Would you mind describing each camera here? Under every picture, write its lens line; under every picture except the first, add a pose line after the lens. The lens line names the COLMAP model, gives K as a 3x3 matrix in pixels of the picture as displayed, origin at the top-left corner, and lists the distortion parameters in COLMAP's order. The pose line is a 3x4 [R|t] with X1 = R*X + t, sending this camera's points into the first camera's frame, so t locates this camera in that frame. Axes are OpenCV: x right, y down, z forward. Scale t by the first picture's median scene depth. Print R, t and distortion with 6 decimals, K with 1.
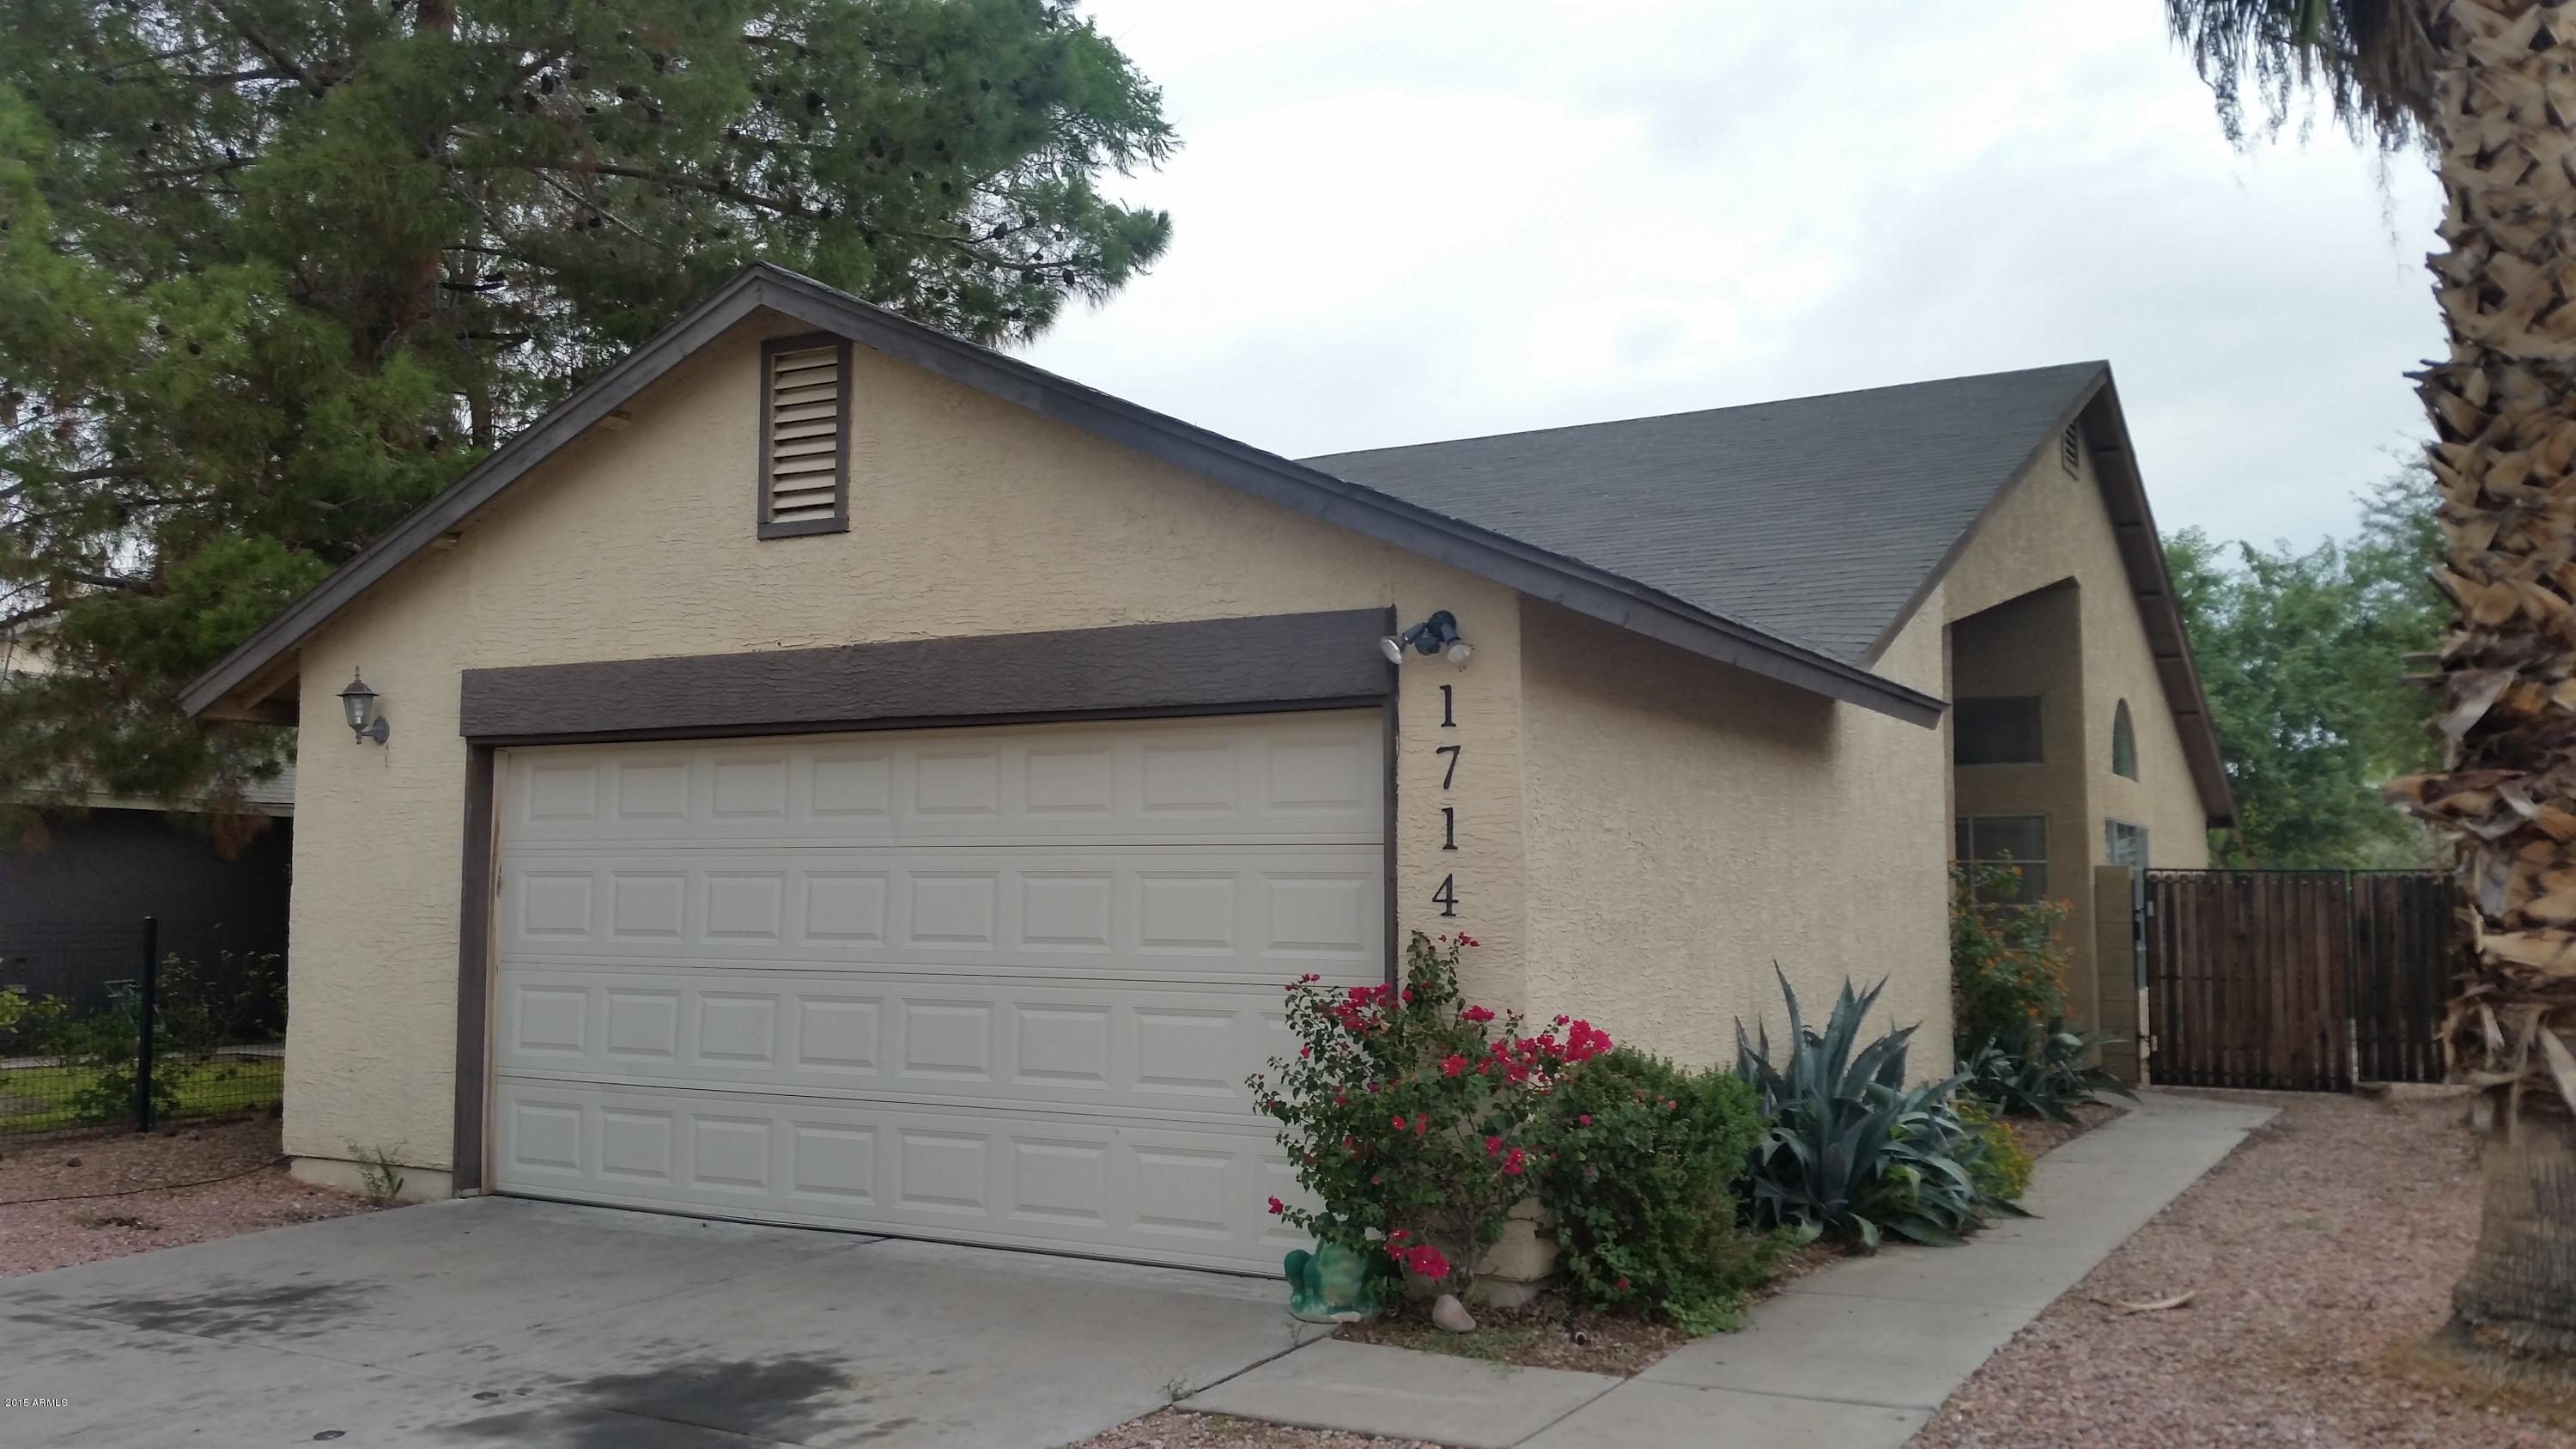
lens RADIAL K [[2109.4, 0, 1282.5], [0, 2109.4, 731.0], [0, 0, 1]] dist [0.179758, -0.403115]
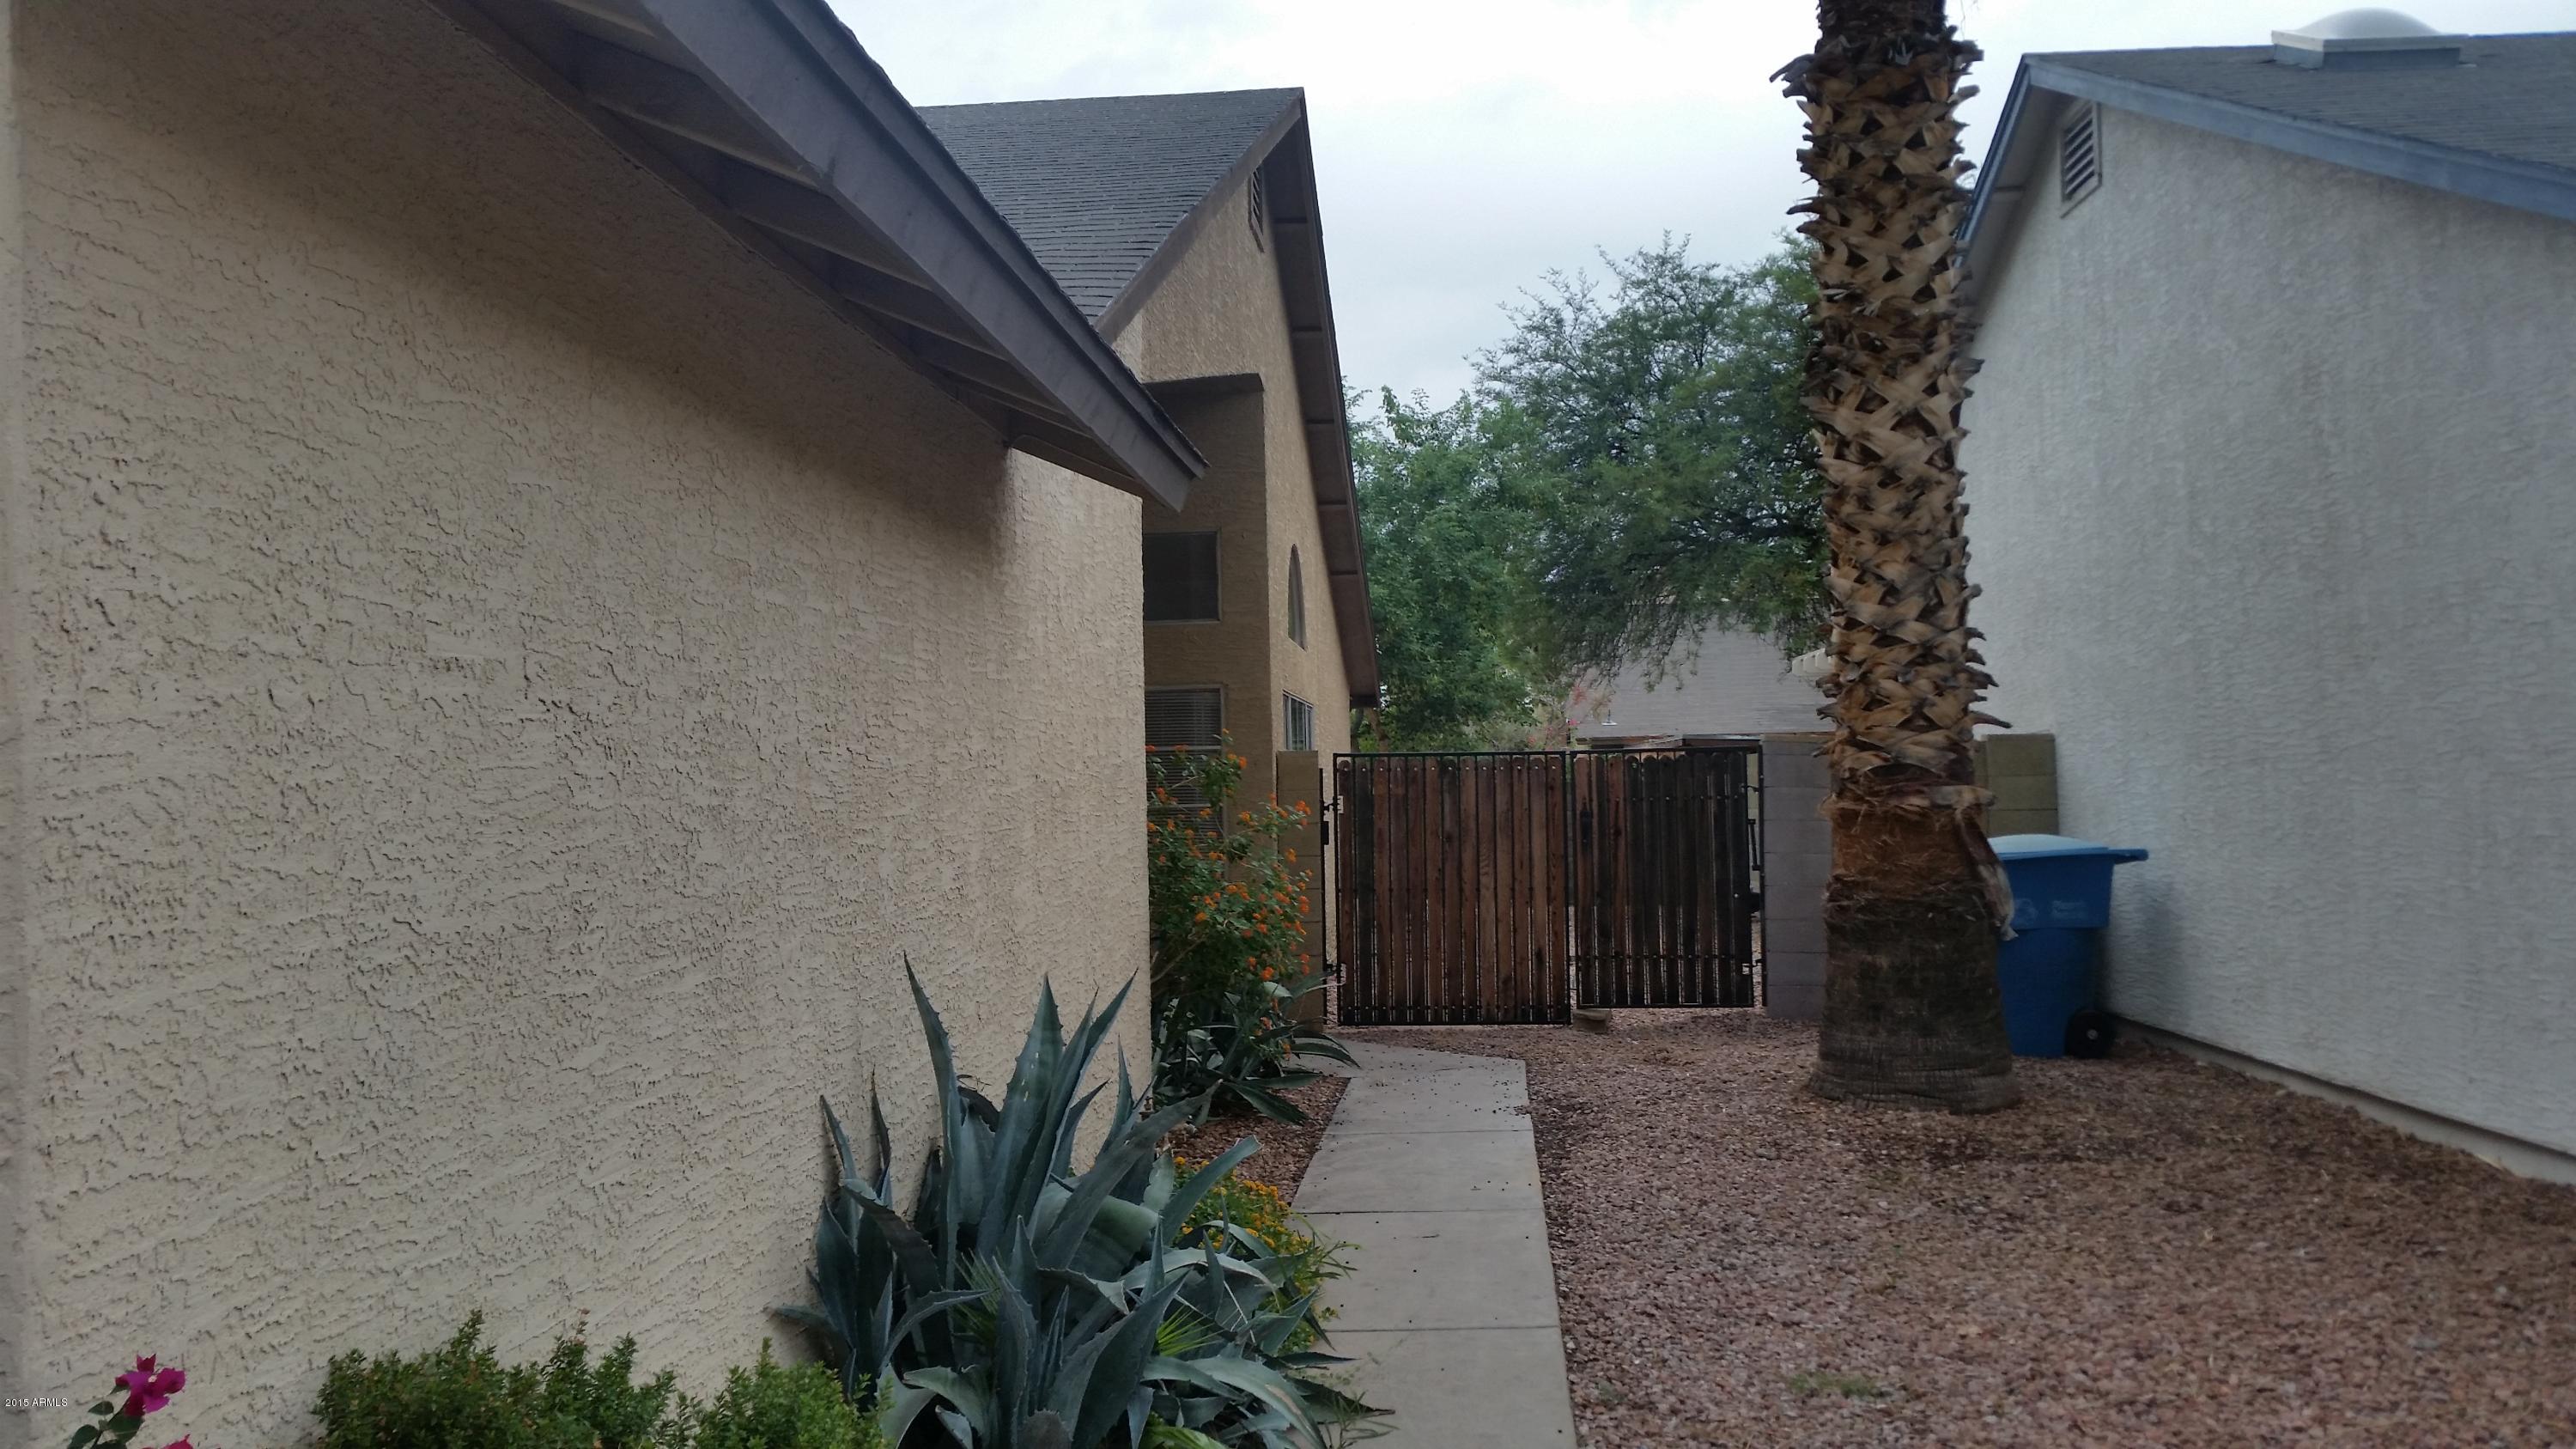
lens RADIAL K [[2109.4, 0, 1282.5], [0, 2109.4, 731.0], [0, 0, 1]] dist [0.179758, -0.403115]
pose [[0.911490, -0.010048, 0.411200, 0.066246], [-0.010337, 0.998826, 0.047321, 0.019607], [-0.411193, -0.047383, 0.910316, 0.313969]]
